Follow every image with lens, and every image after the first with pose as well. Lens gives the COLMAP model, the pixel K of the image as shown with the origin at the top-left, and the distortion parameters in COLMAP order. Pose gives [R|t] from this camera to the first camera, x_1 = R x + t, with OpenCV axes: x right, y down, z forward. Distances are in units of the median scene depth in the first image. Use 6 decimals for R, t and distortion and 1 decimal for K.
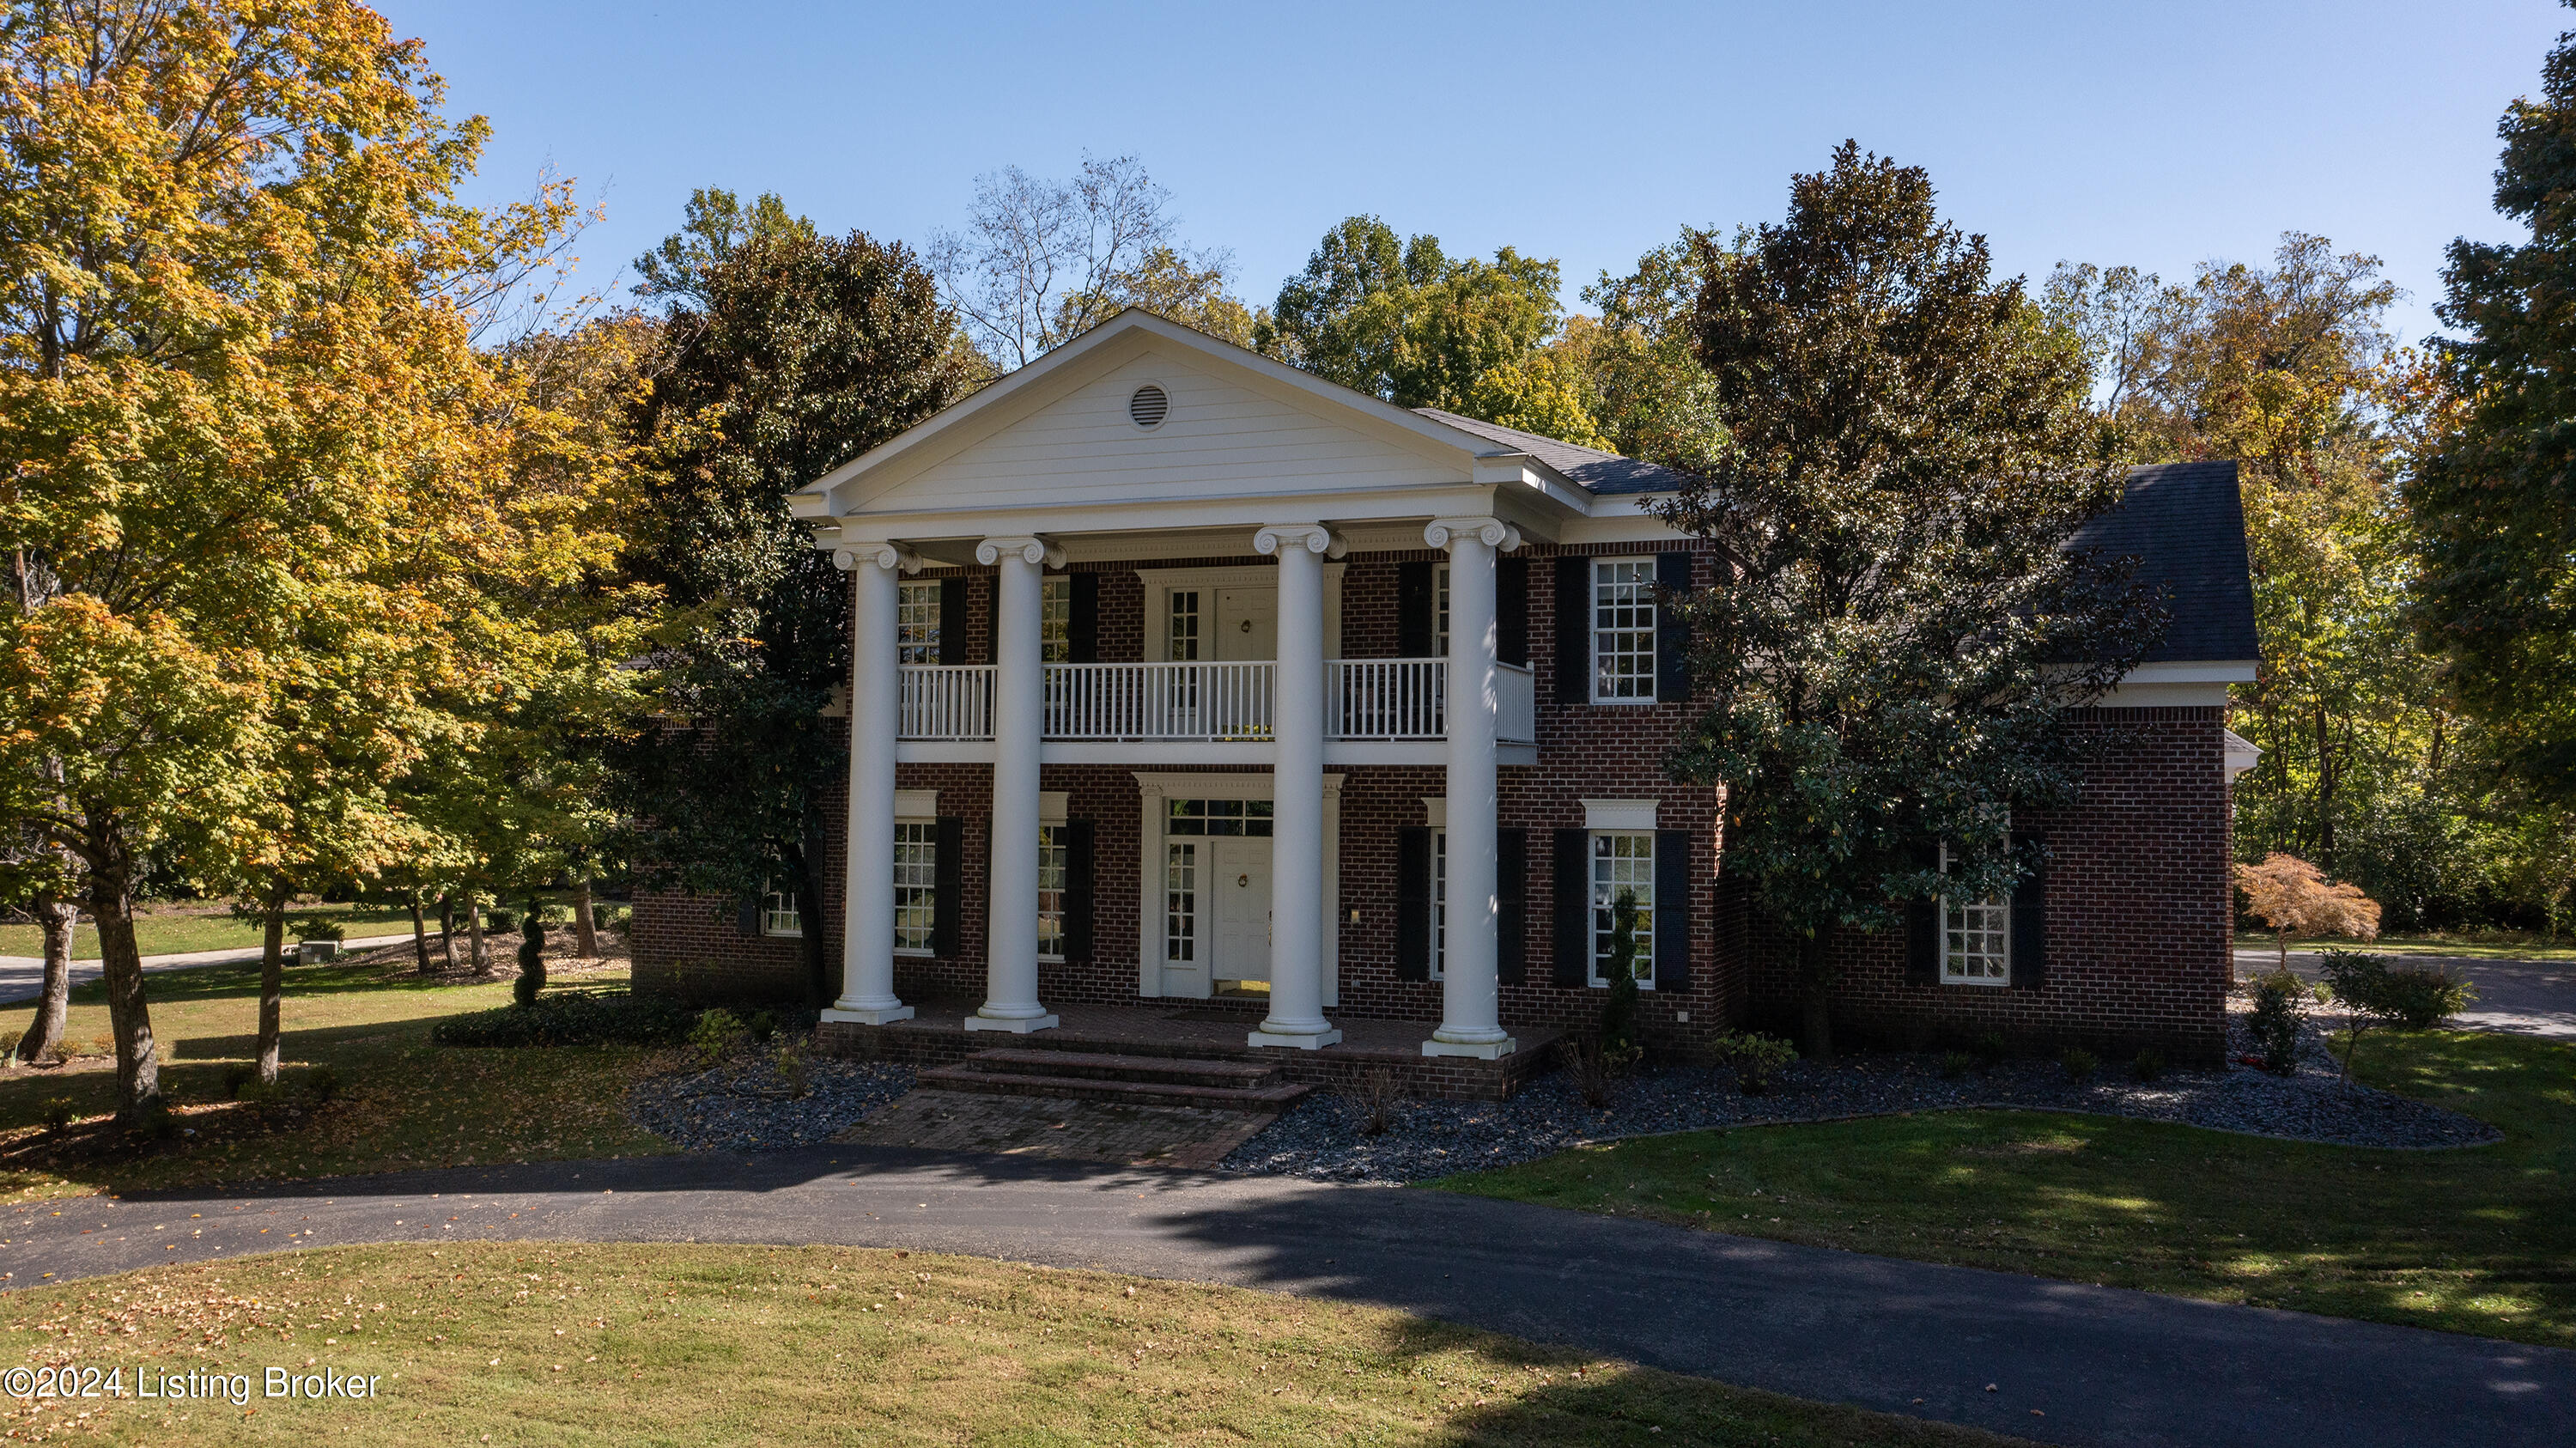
lens RADIAL K [[2017.8, 0, 1301.3], [0, 2017.8, 726.9], [0, 0, 1]] dist [-0.016640, -0.002237]
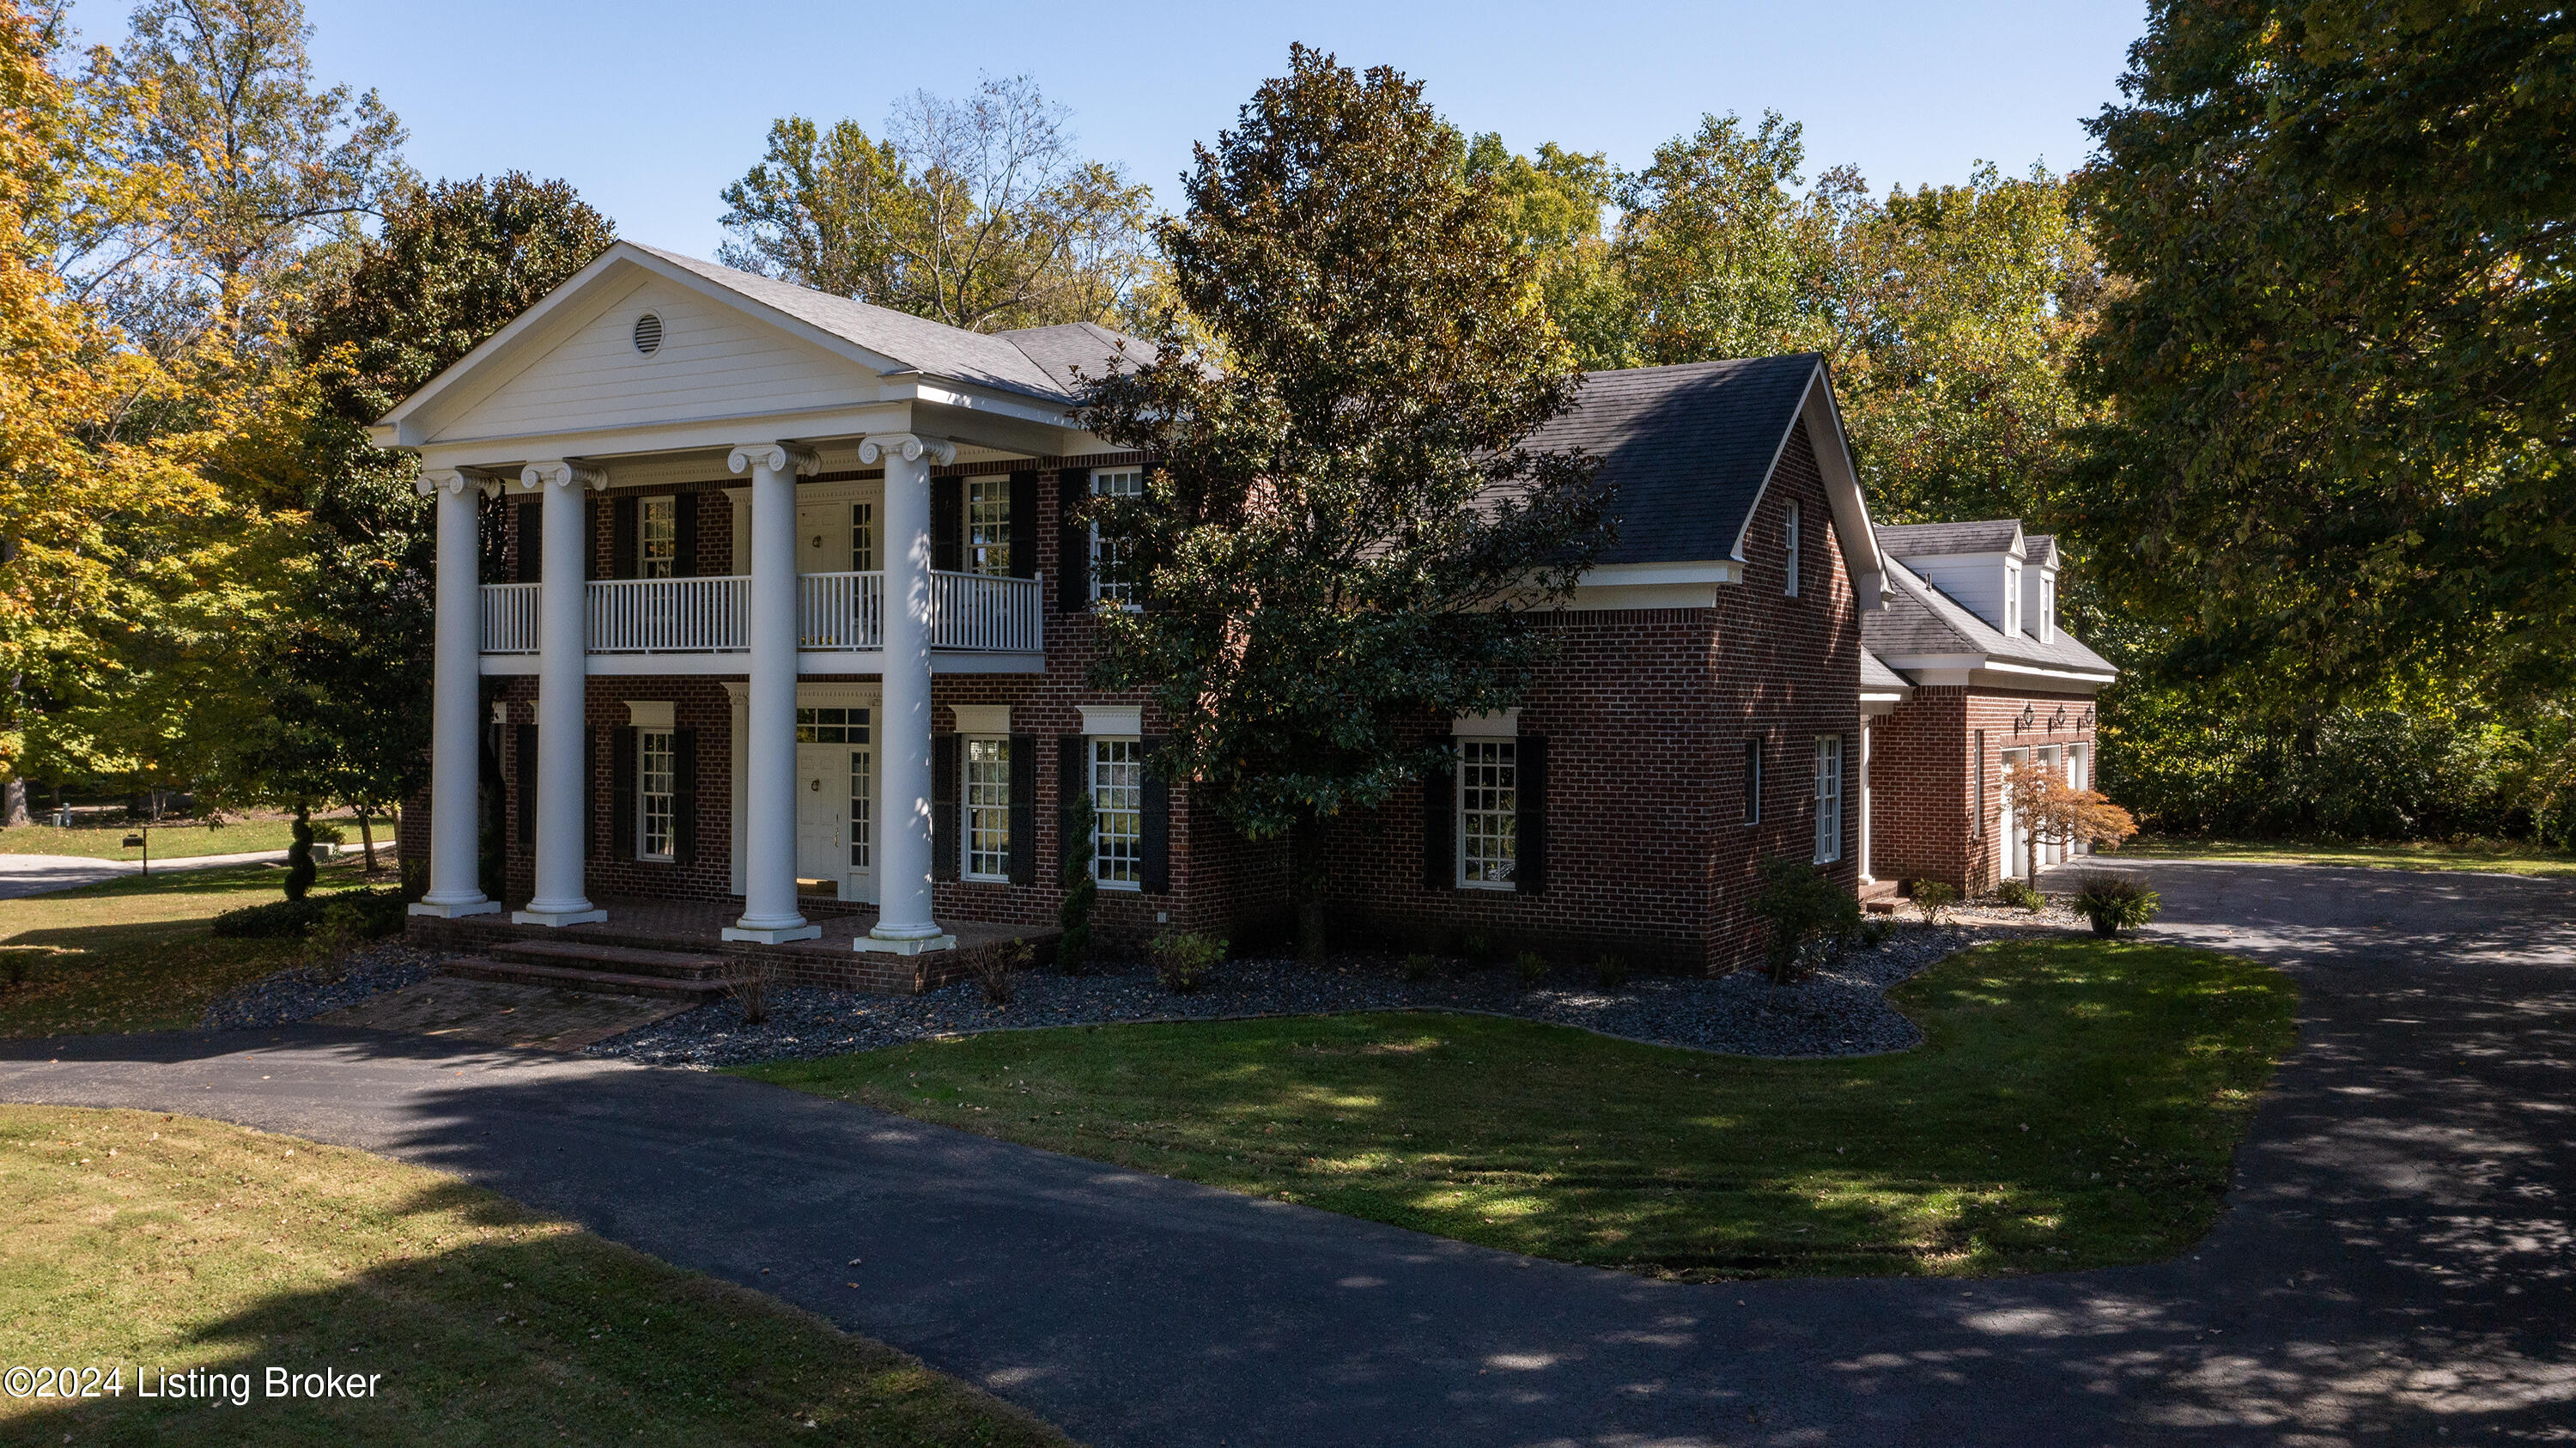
lens RADIAL K [[2031.4, 0, 1296.2], [0, 2031.4, 715.7], [0, 0, 1]] dist [-0.017770, 0.003942]
pose [[0.990737, -0.004527, -0.135723, 0.383243], [0.009805, 0.999220, 0.038245, 0.002471], [0.135444, -0.039222, 0.990008, -0.007673]]
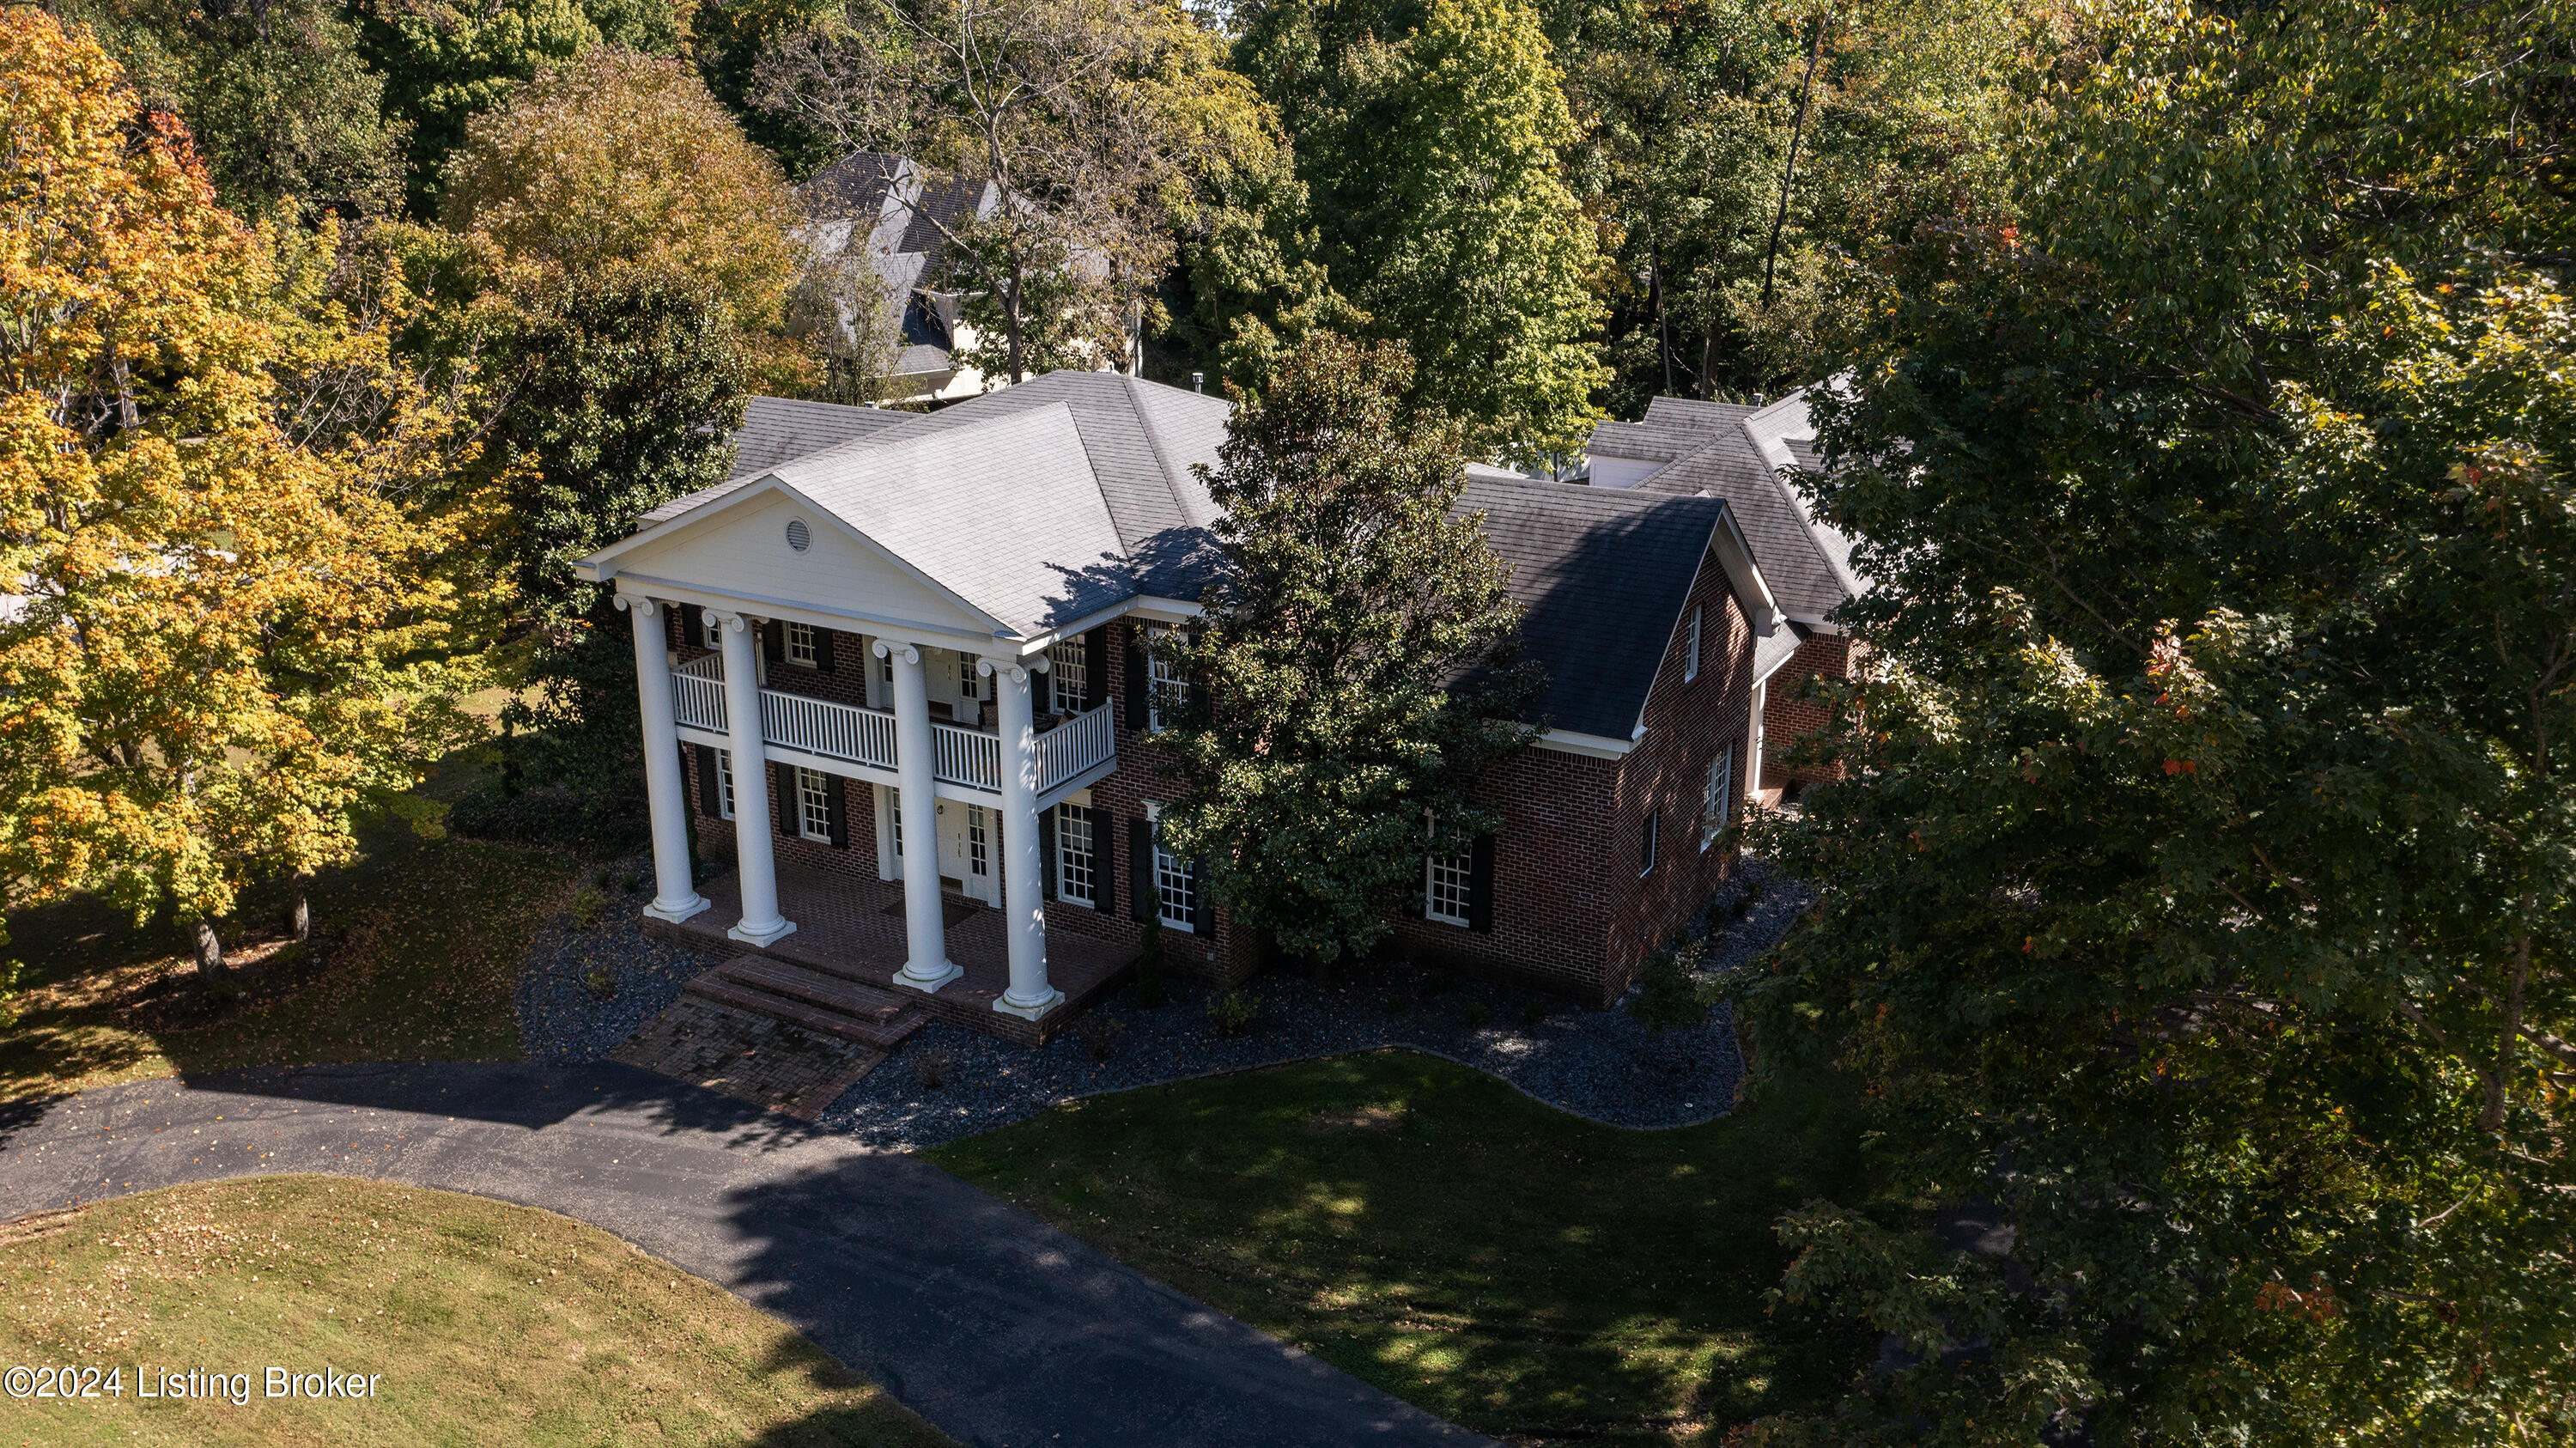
lens RADIAL K [[2017.8, 0, 1301.3], [0, 2017.8, 726.9], [0, 0, 1]] dist [-0.016640, -0.002237]
pose [[0.990753, 0.032701, -0.131679, 0.416995], [0.016030, 0.935510, 0.352936, -0.484834], [0.134728, -0.351783, 0.926335, -0.230921]]
